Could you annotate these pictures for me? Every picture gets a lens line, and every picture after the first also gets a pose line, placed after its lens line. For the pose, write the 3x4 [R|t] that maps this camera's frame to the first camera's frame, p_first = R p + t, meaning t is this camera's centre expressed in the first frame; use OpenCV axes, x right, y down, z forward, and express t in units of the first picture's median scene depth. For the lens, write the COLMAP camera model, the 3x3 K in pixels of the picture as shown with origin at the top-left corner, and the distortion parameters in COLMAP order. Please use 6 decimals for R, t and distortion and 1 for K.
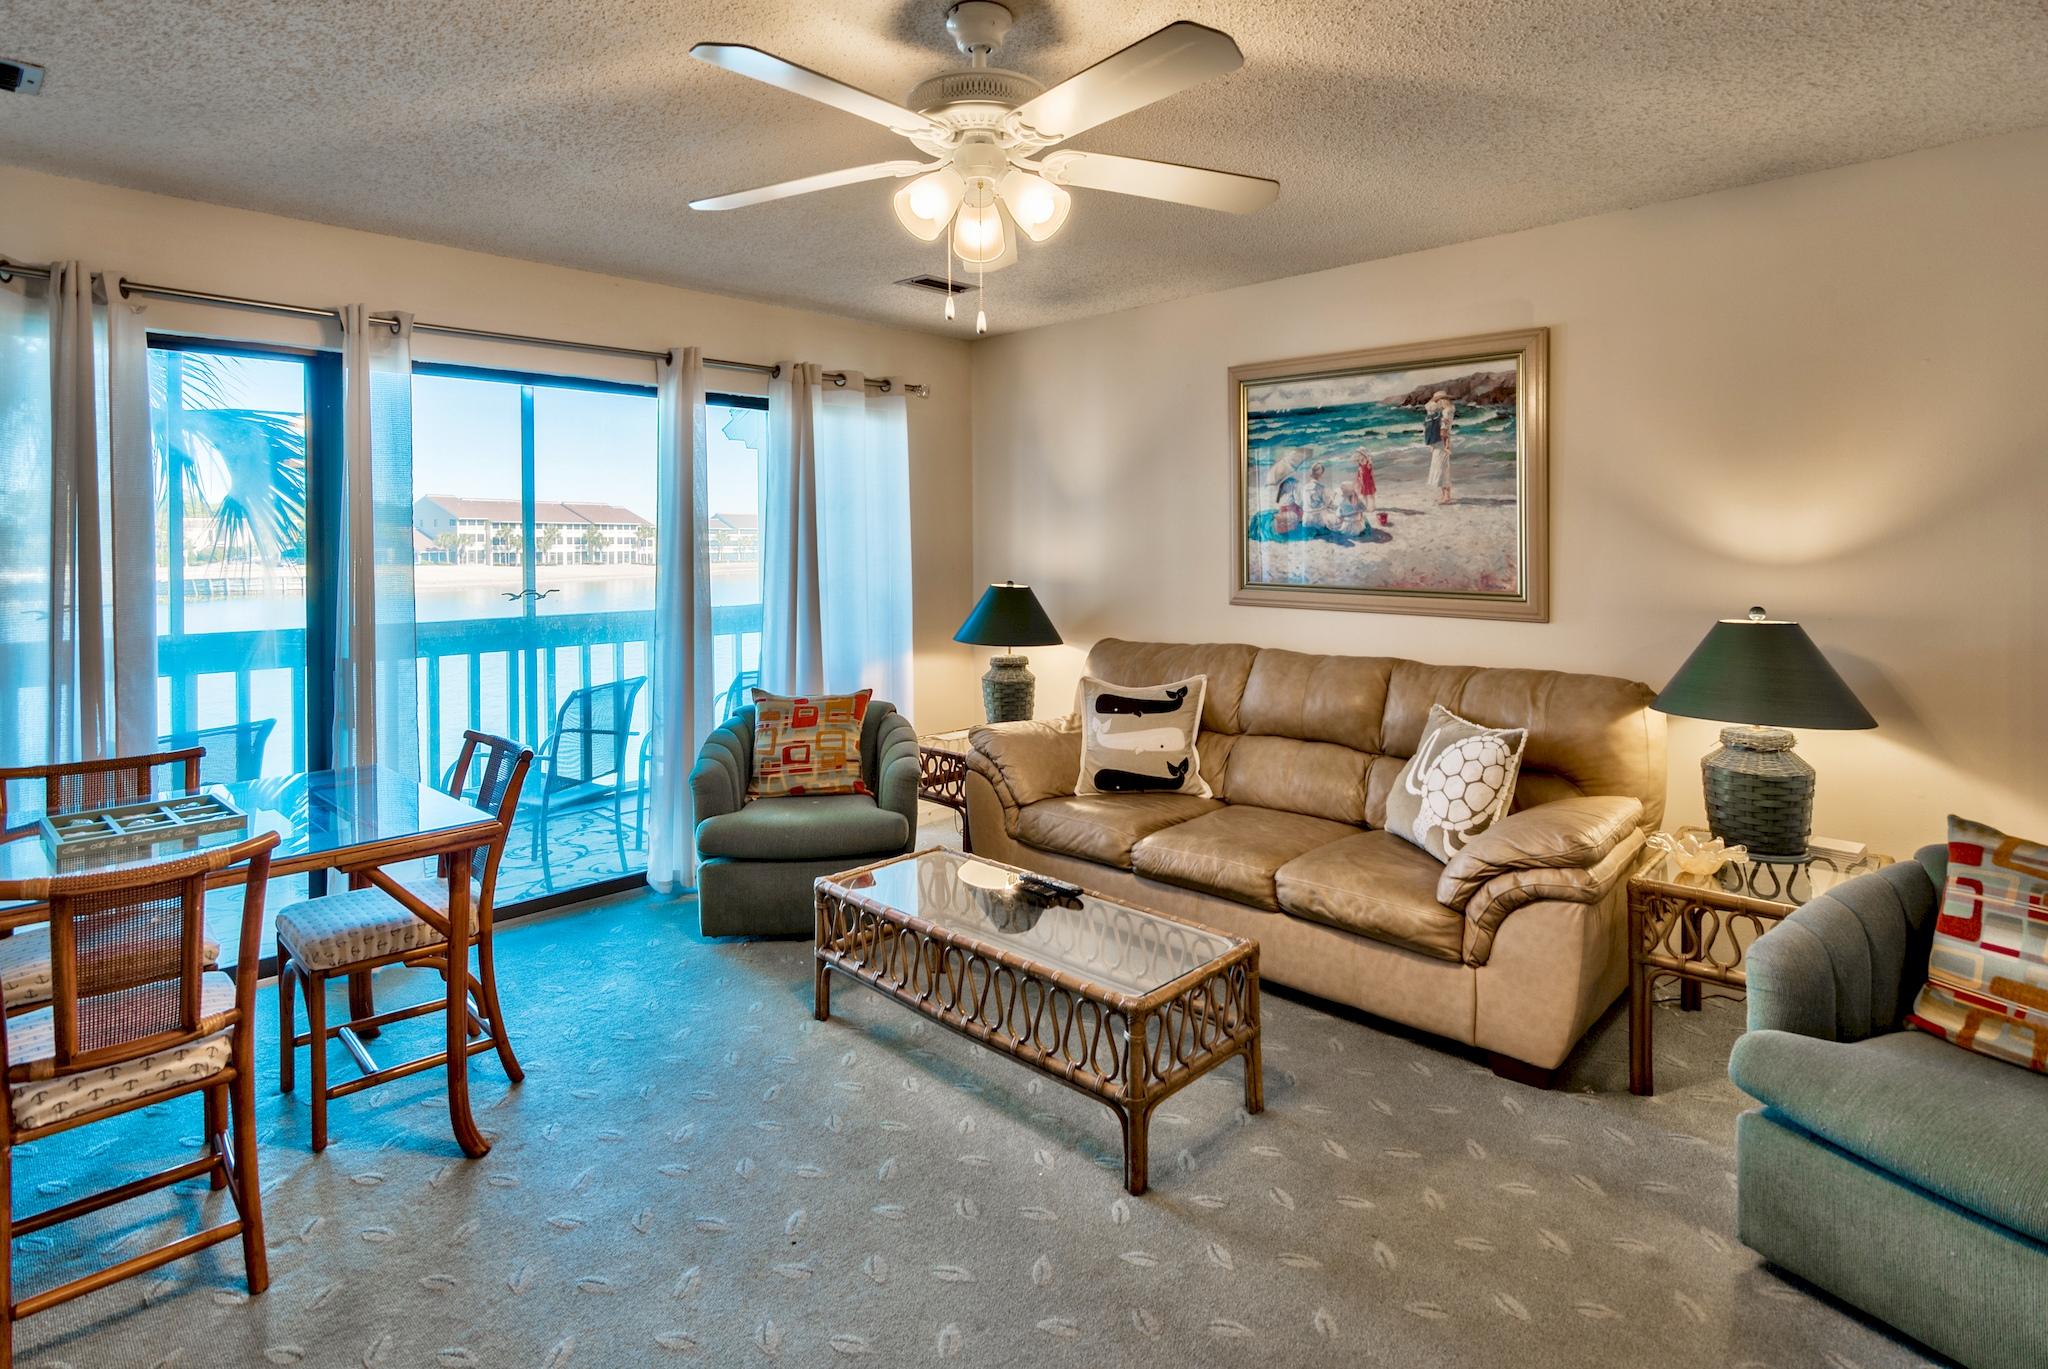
lens RADIAL K [[1040.5, 0, 1027.5], [0, 1040.5, 566.3], [0, 0, 1]] dist [-0.001078, -0.000158]
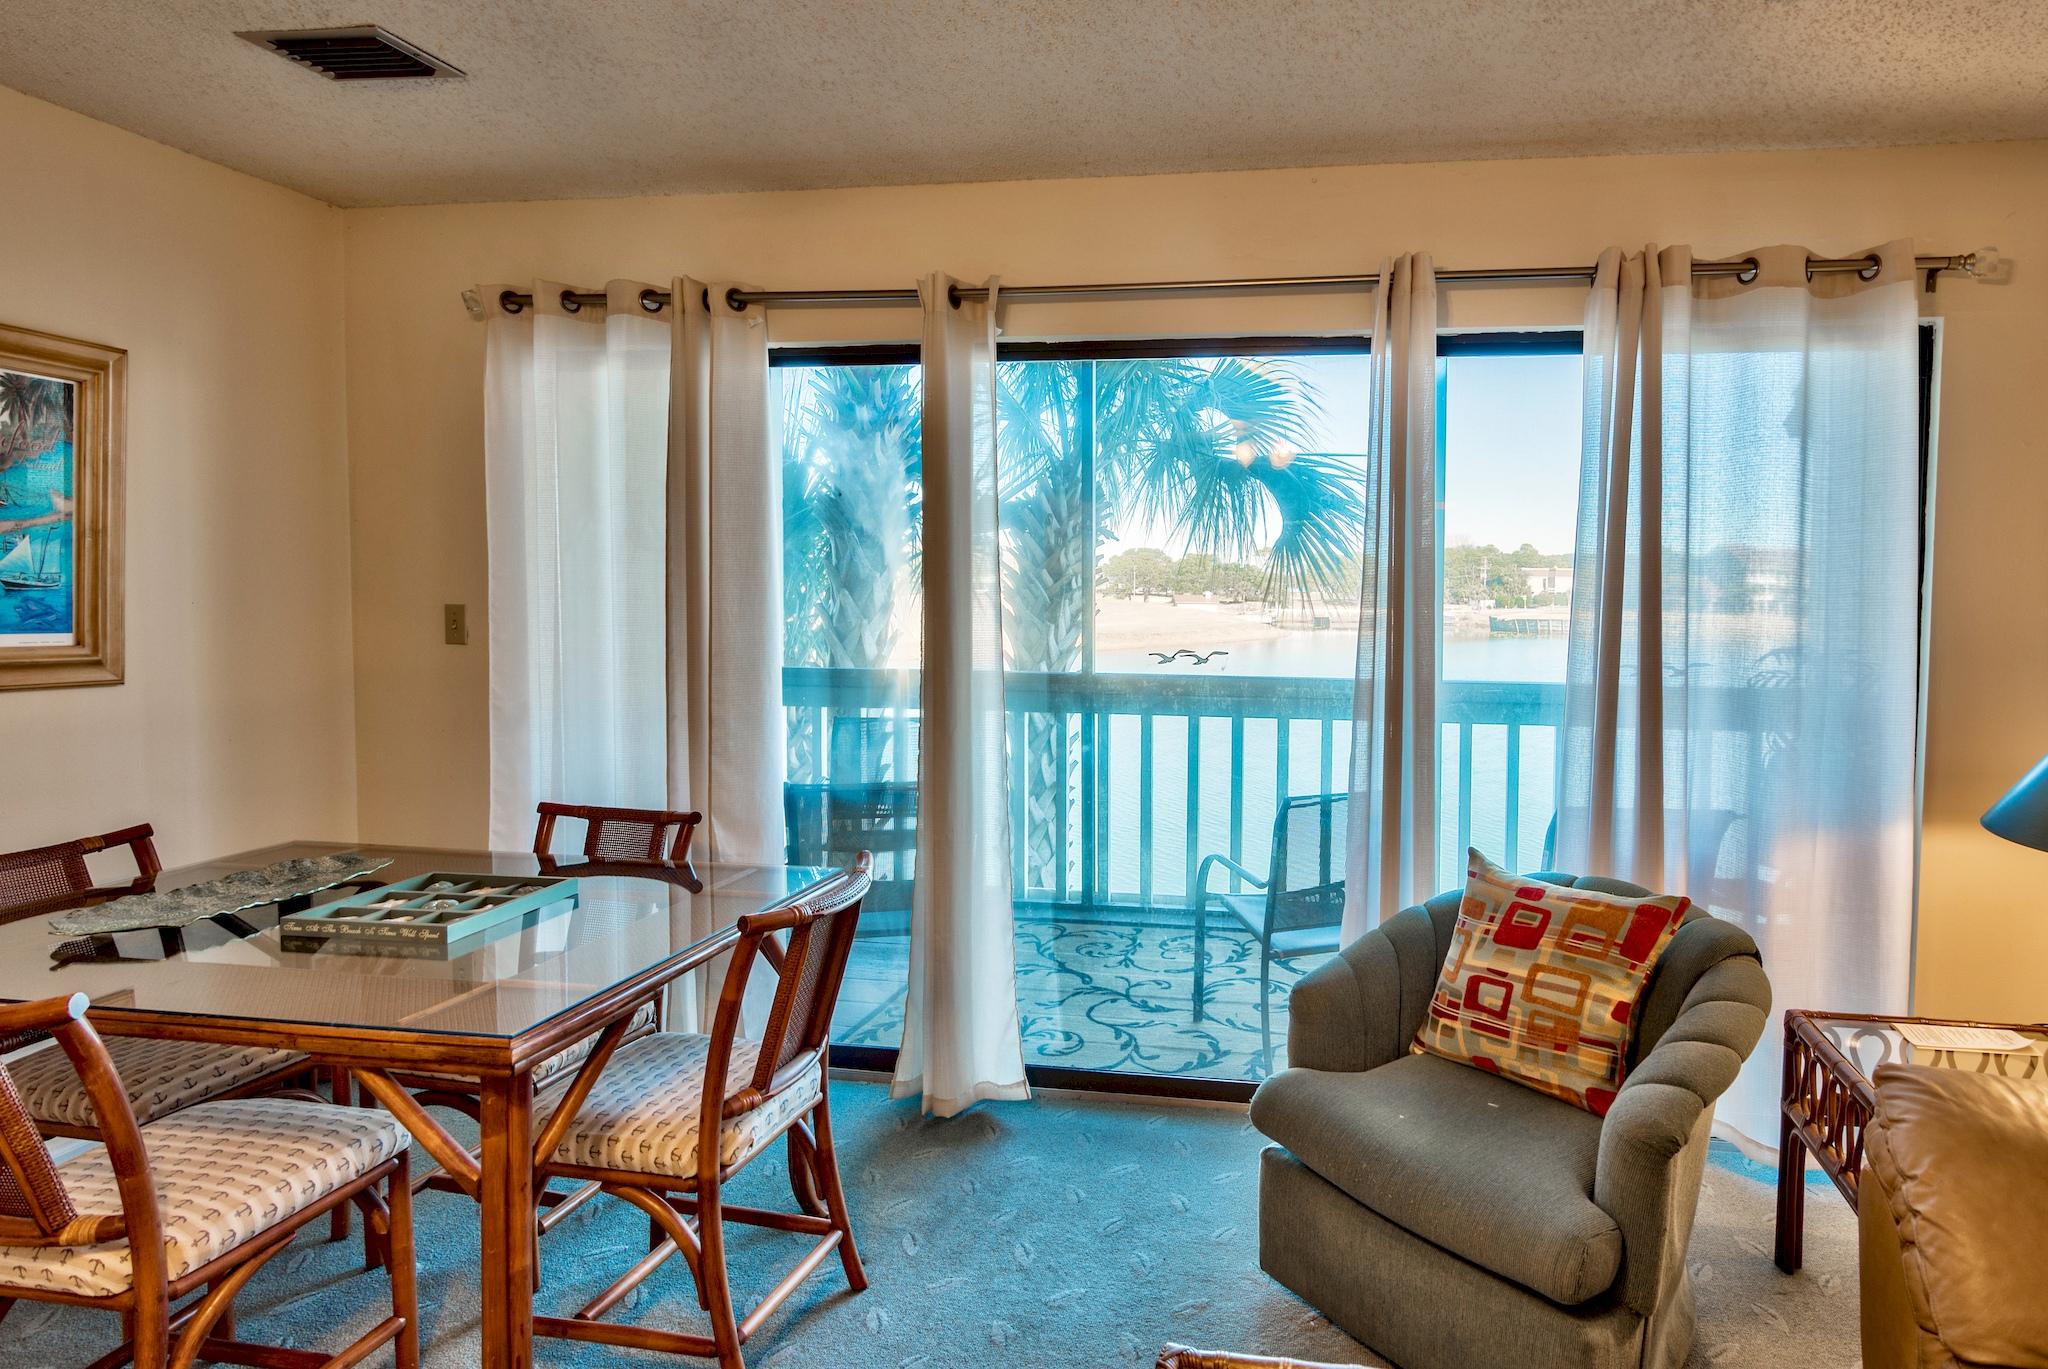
lens RADIAL K [[1055.5, 0, 1276.4], [0, 1055.5, 640.2], [0, 0, 1]] dist [0.000208, 0.000901]
pose [[0.594571, 0.053319, -0.802274, 0.127066], [-0.031840, 0.998578, 0.042768, -0.015993], [0.803413, 0.000116, 0.595423, 0.587405]]
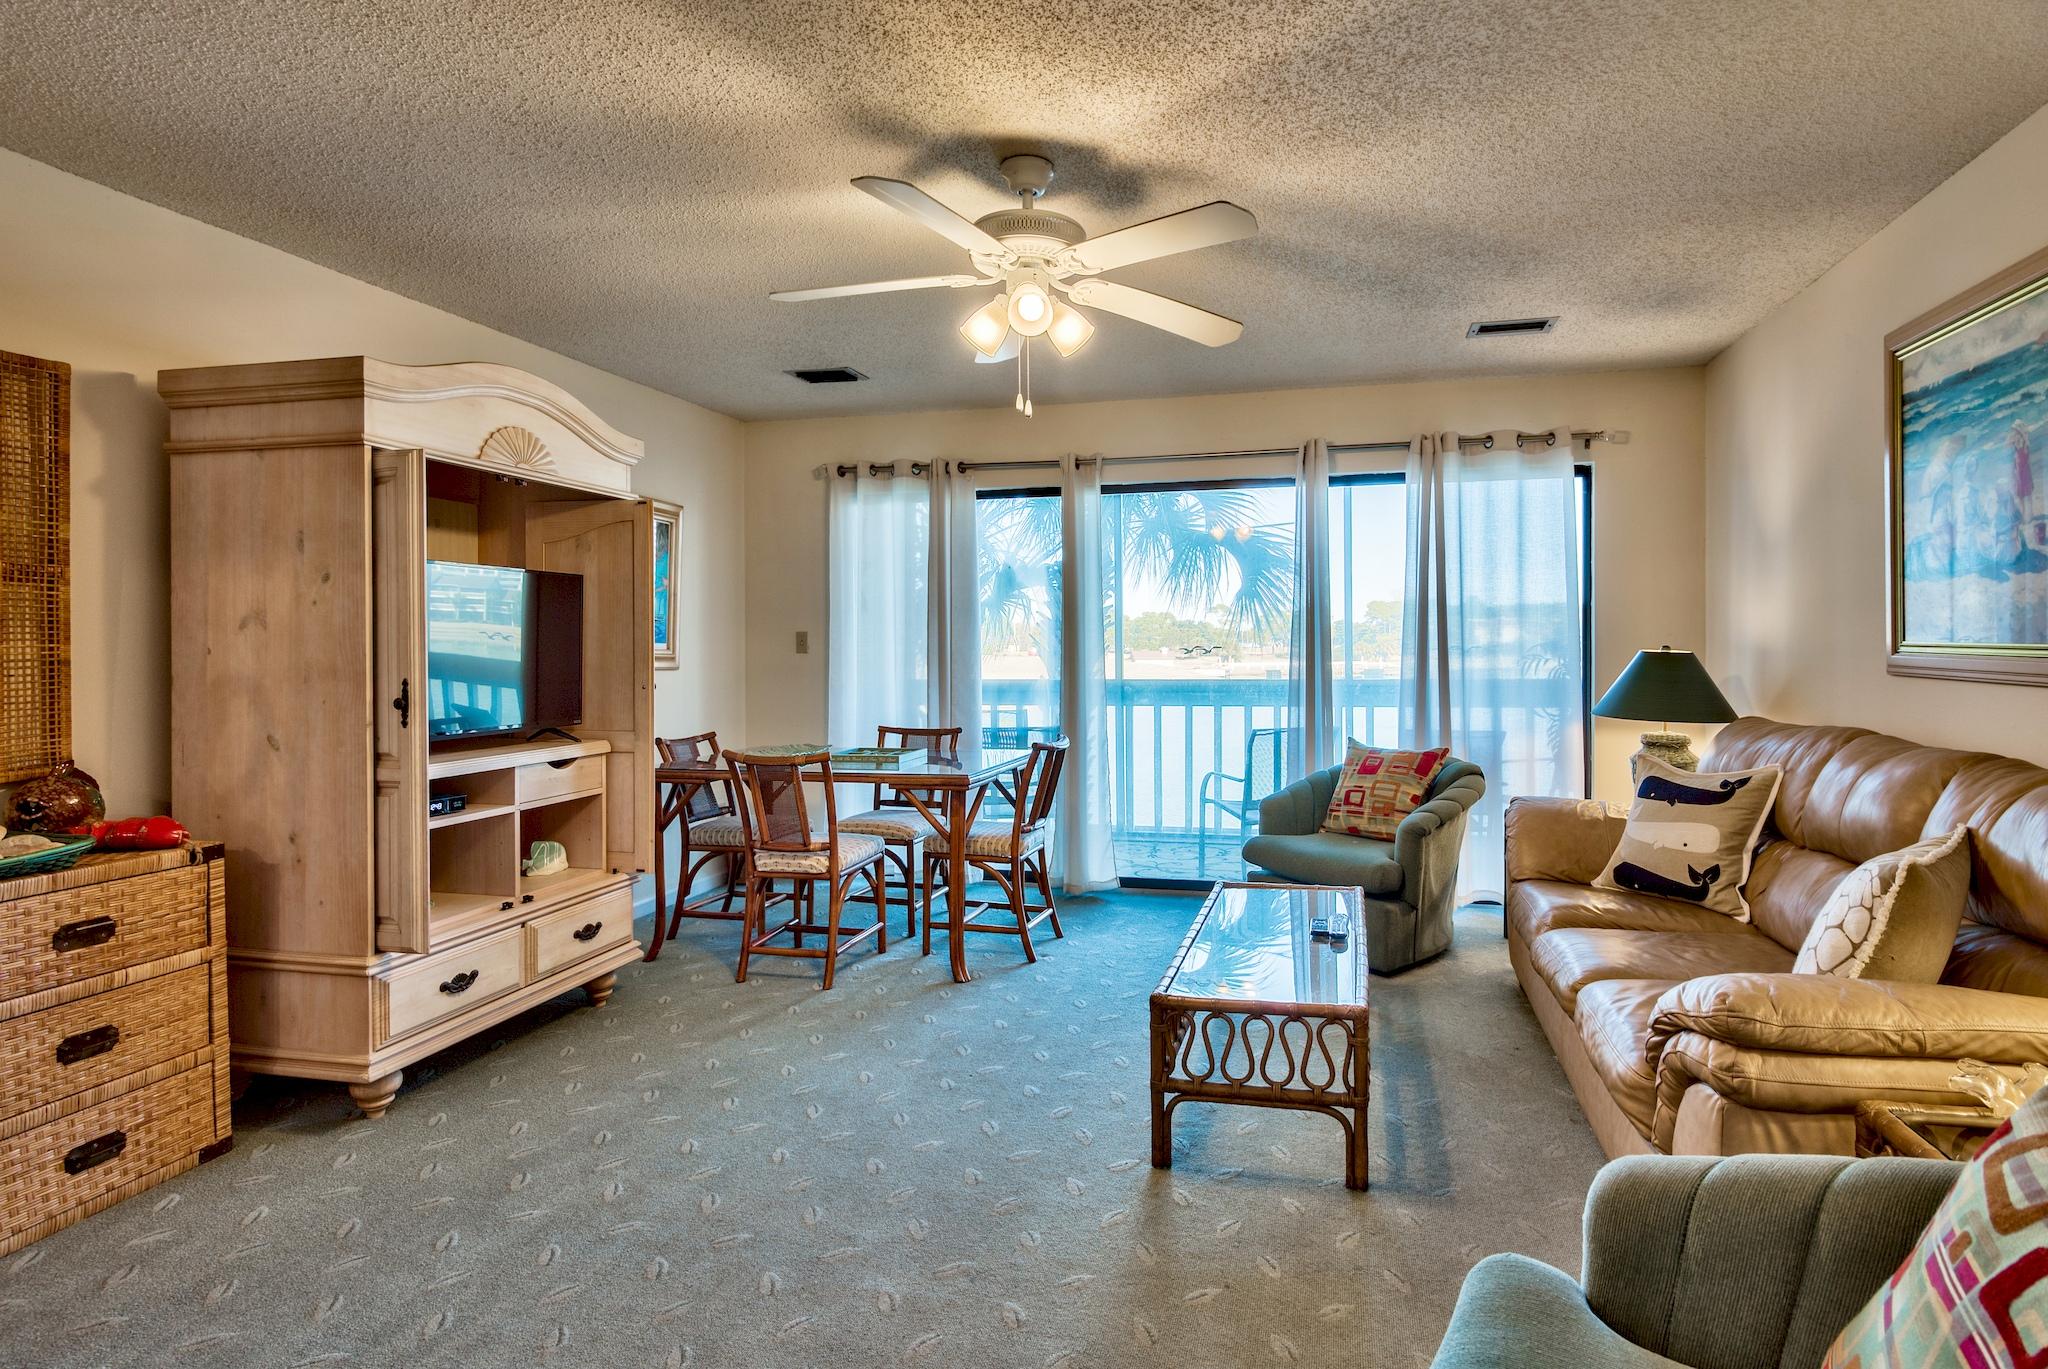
lens RADIAL K [[1045.5, 0, 1157.8], [0, 1045.5, 688.1], [0, 0, 1]] dist [0.000891, -0.000221]
pose [[0.540887, 0.032846, -0.840454, 0.576326], [-0.013041, 0.999445, 0.030667, 0.033603], [0.840994, -0.005627, 0.541015, 0.225364]]
